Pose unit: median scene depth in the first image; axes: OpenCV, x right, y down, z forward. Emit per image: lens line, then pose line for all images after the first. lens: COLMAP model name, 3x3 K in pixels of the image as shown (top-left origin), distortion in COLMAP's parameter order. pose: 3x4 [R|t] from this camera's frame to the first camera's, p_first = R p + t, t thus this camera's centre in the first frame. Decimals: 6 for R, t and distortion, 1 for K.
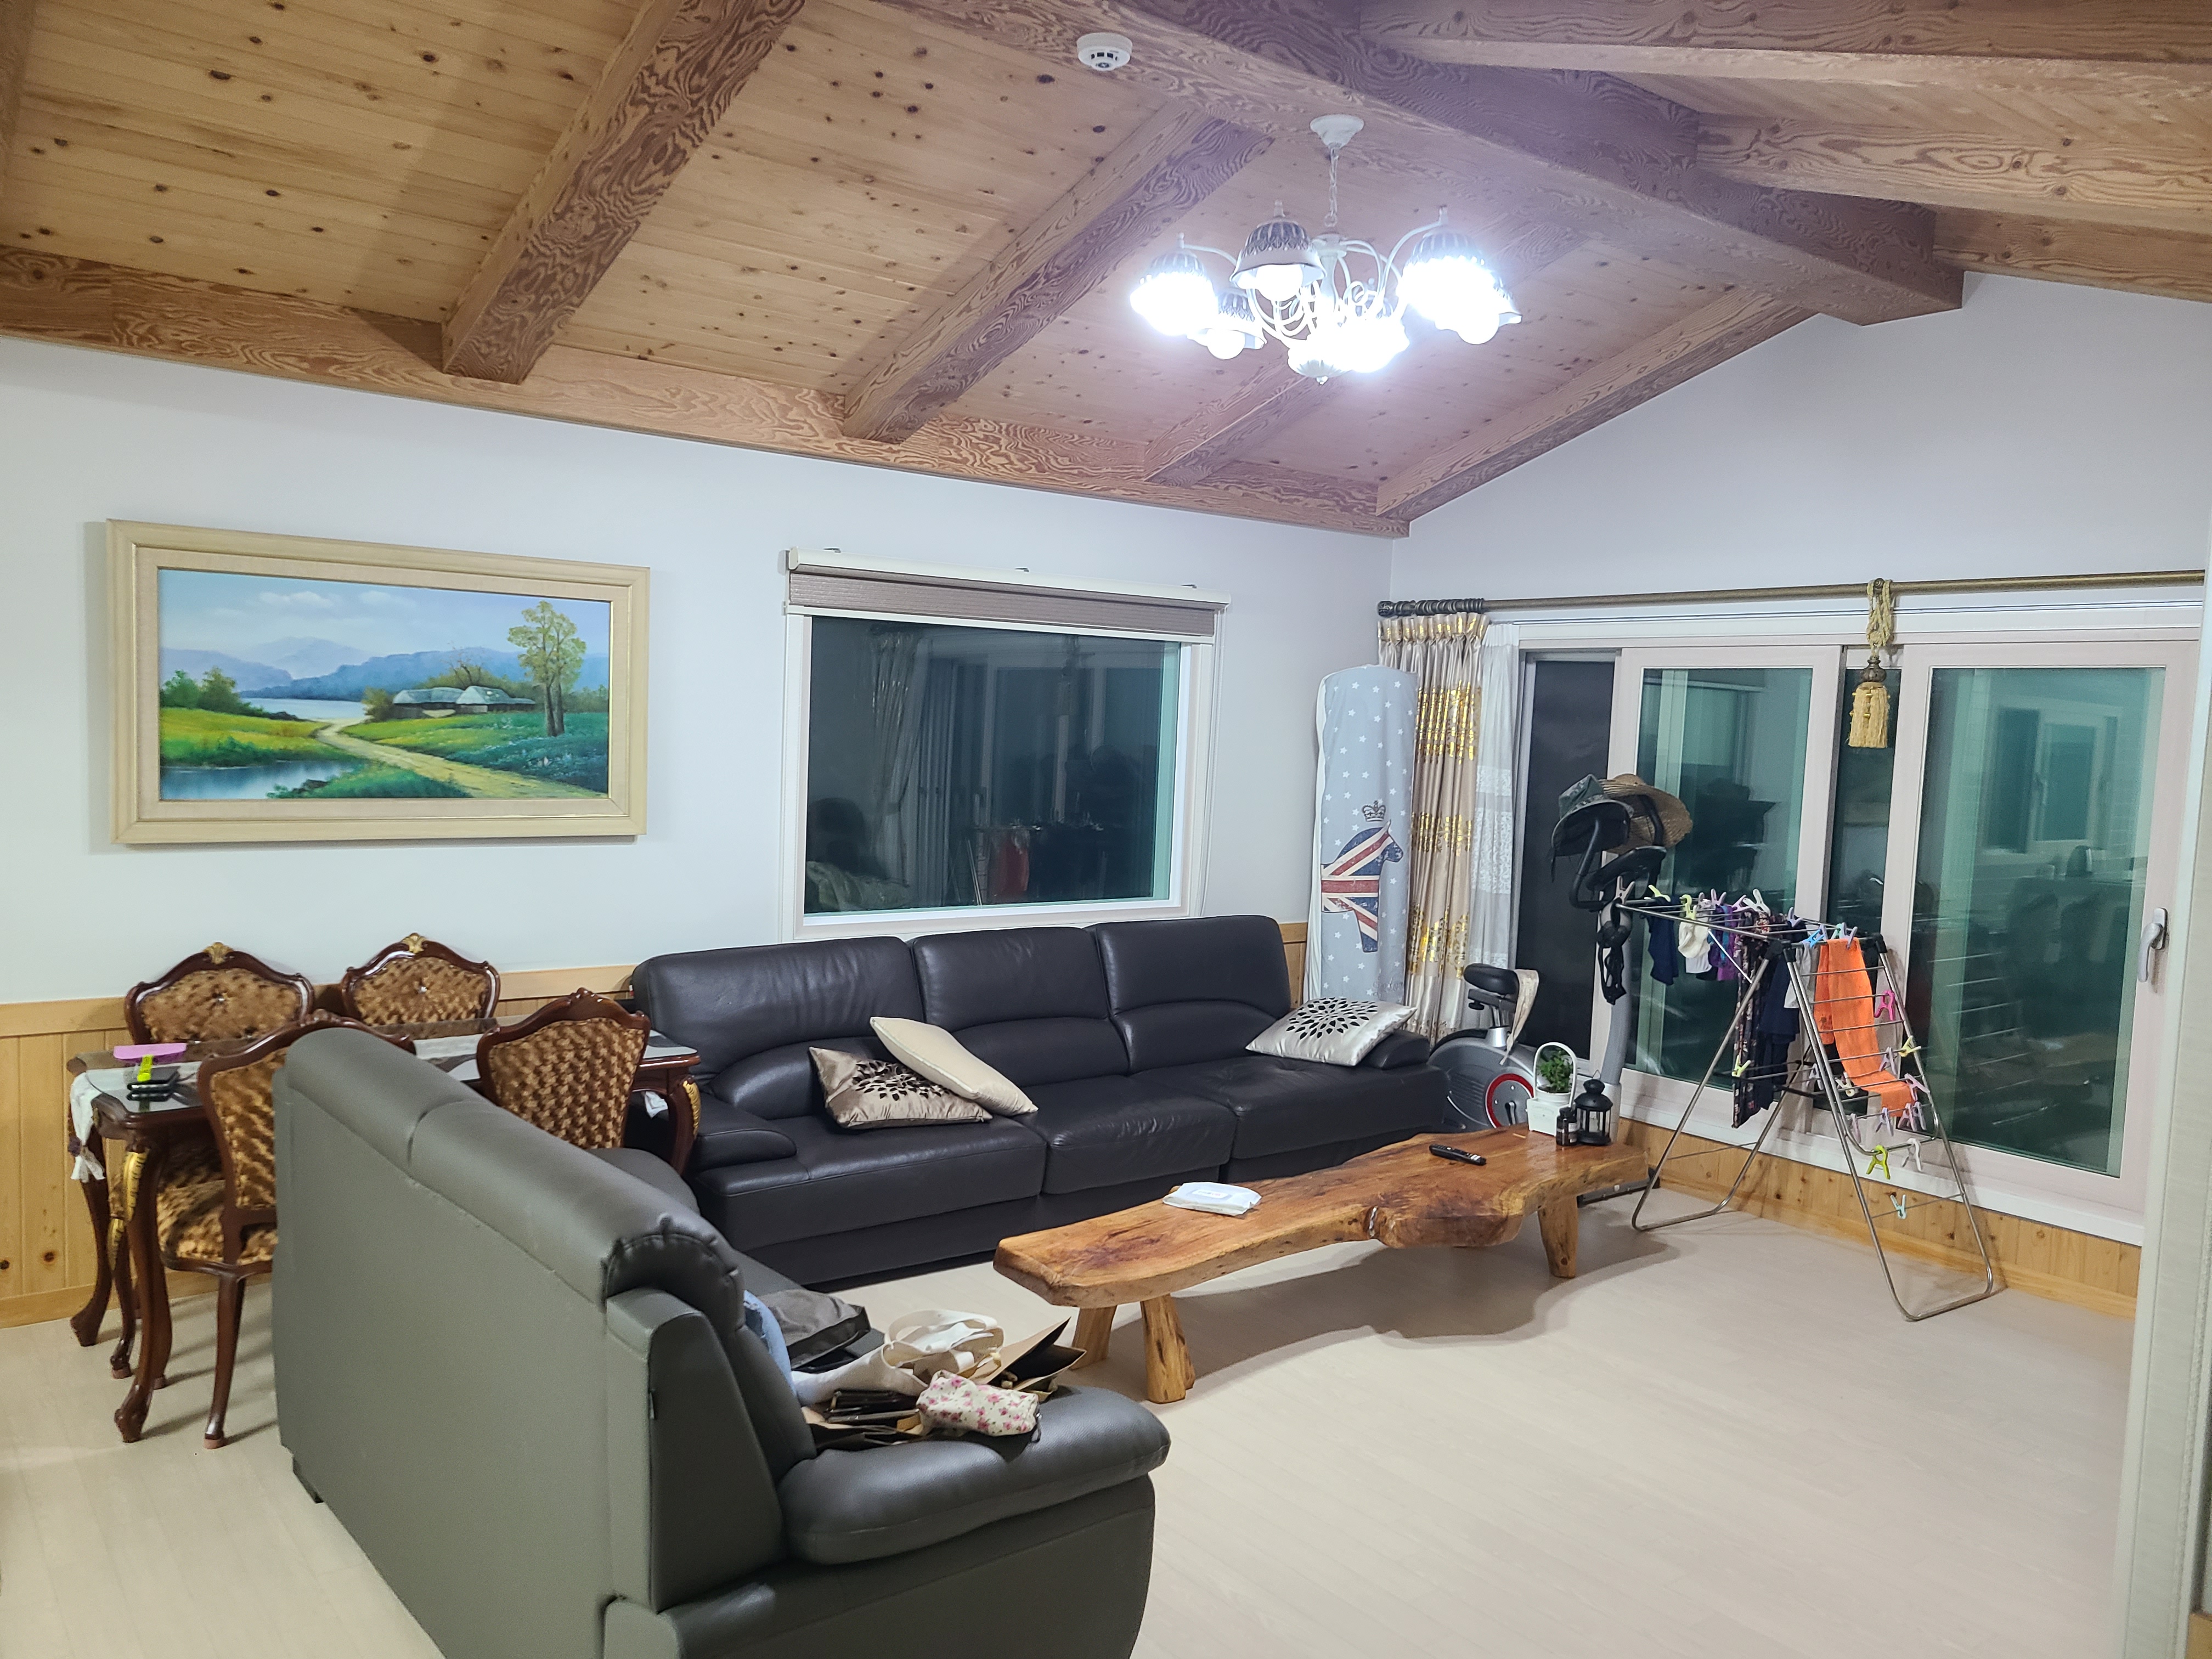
lens RADIAL K [[1672.8, 0, 1106.0], [0, 1672.8, 829.5], [0, 0, 1]] dist [0.030415, 0.001098]
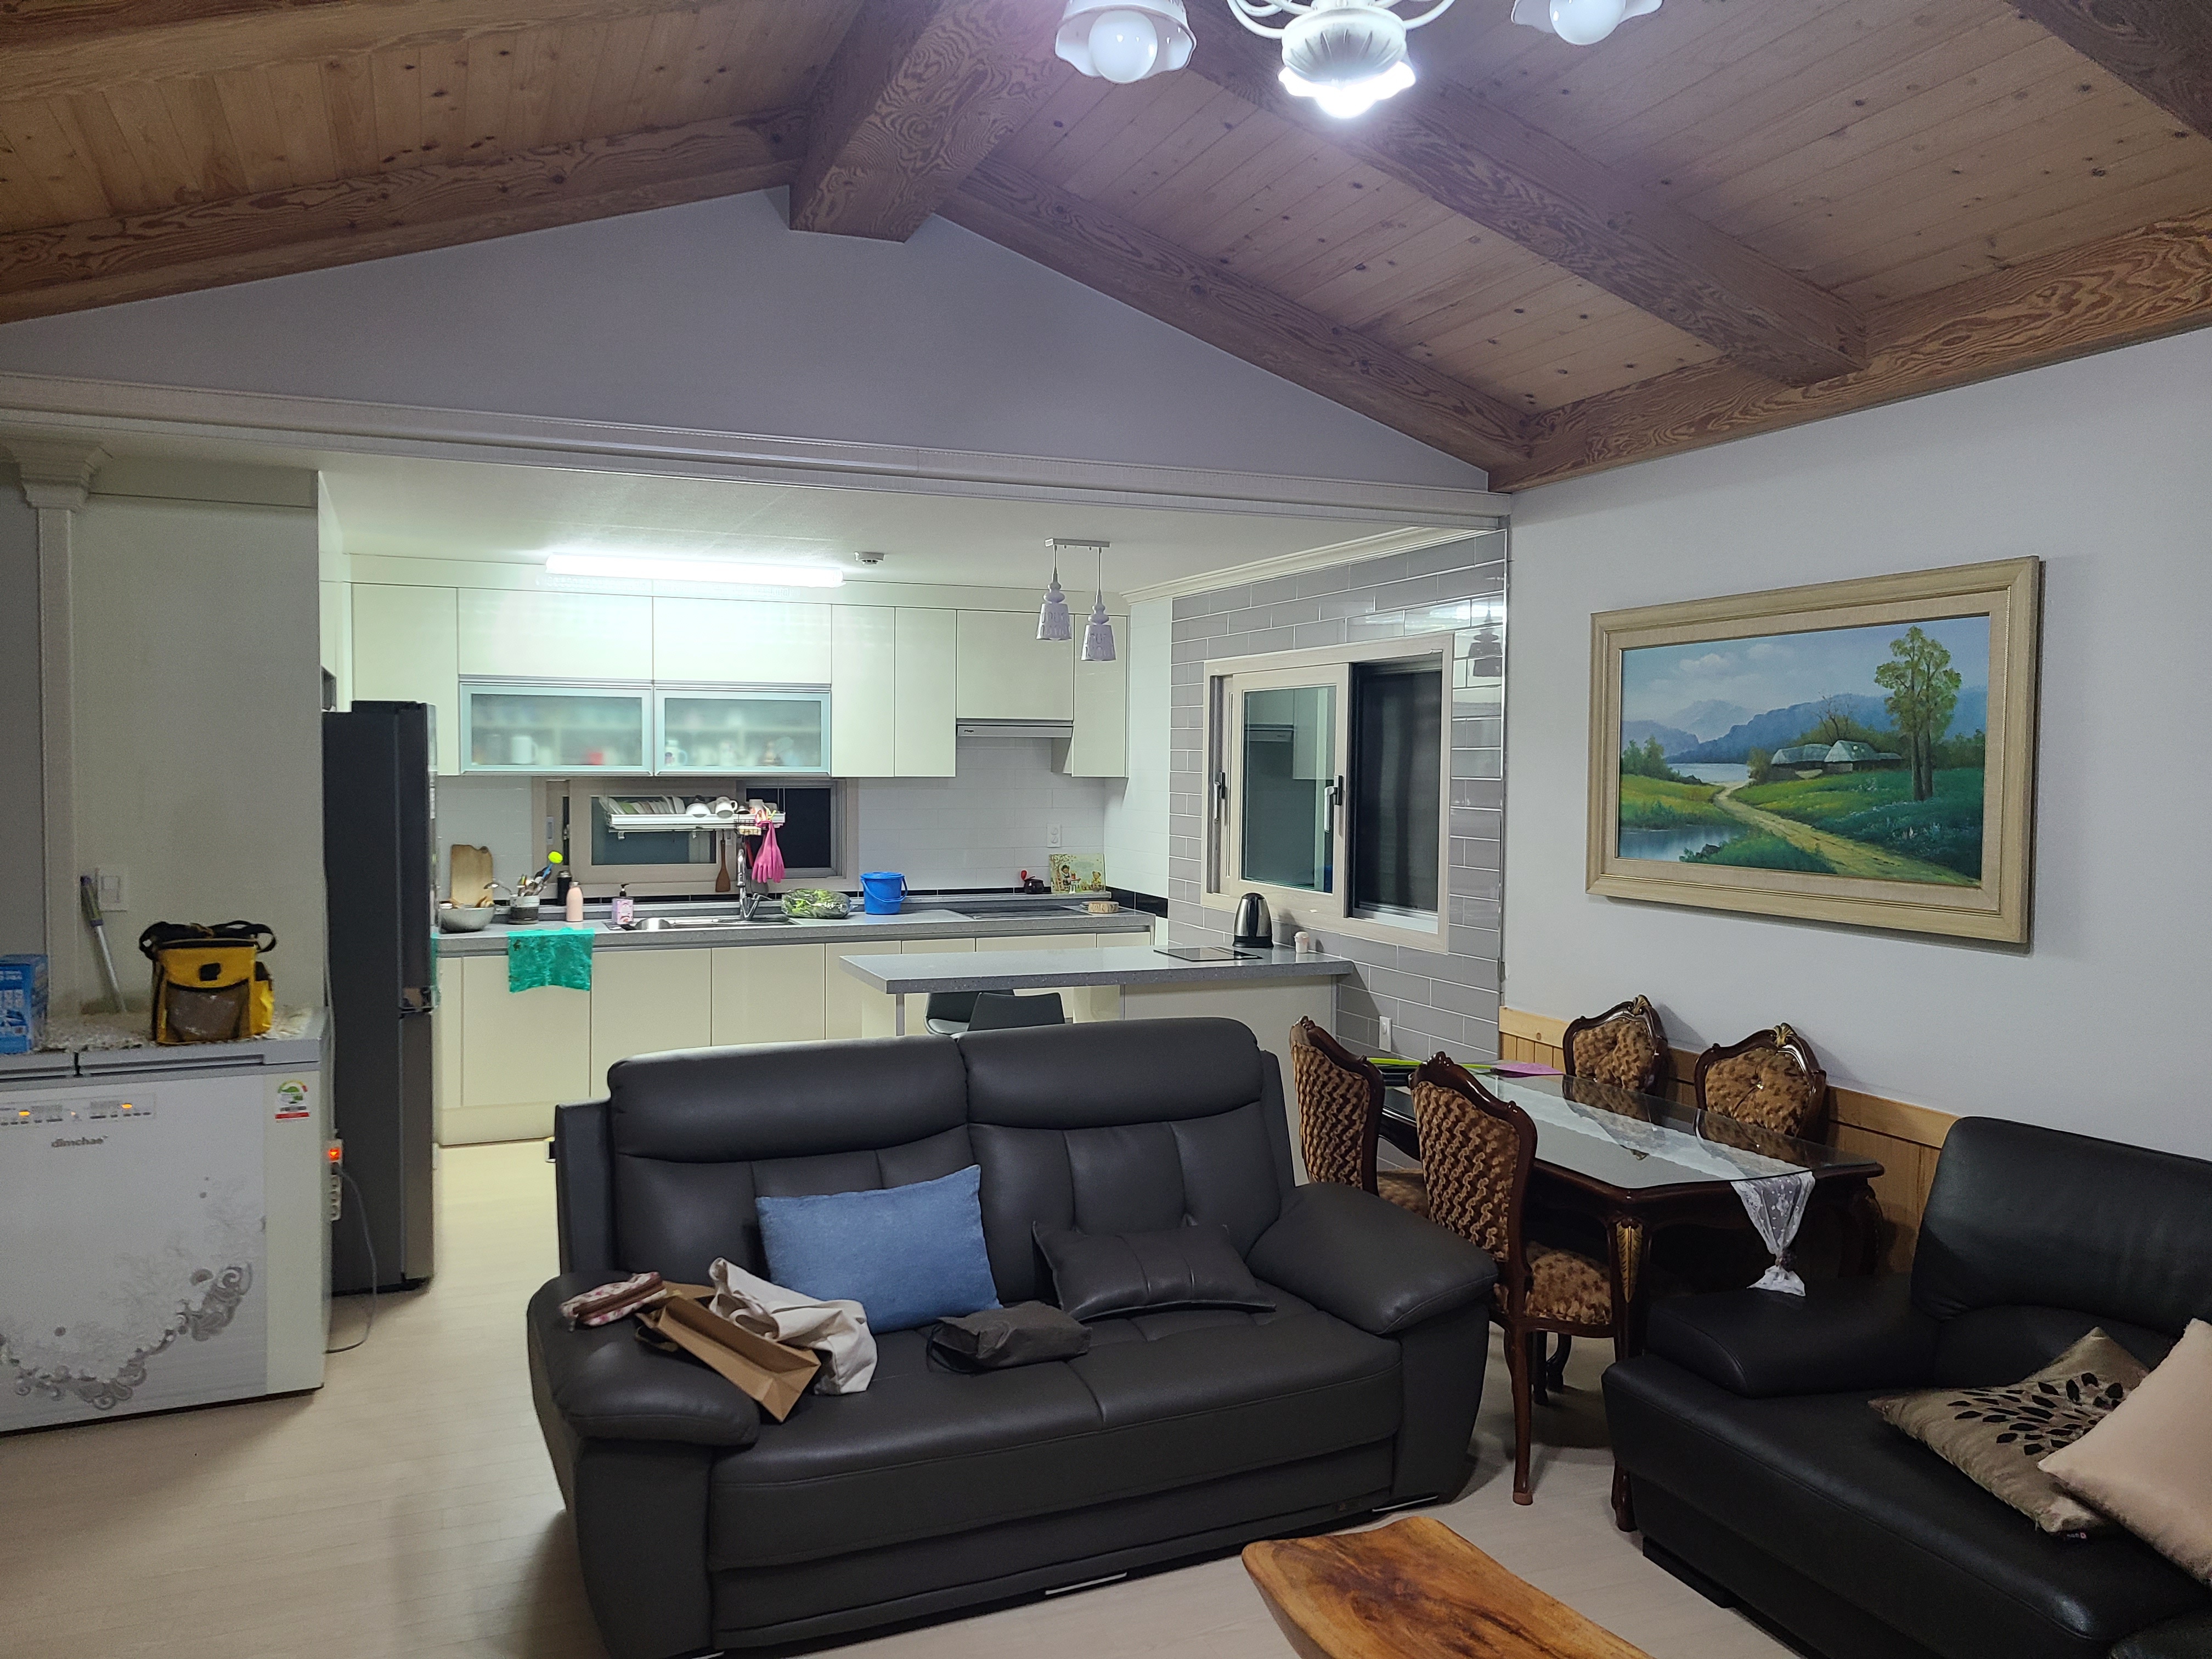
lens RADIAL K [[1672.8, 0, 1106.0], [0, 1672.8, 829.5], [0, 0, 1]] dist [0.030415, 0.001098]
pose [[-0.295659, -0.004032, -0.955285, 0.543414], [-0.085823, 0.996060, 0.022357, -0.029149], [0.951431, 0.088595, -0.294840, 0.921483]]
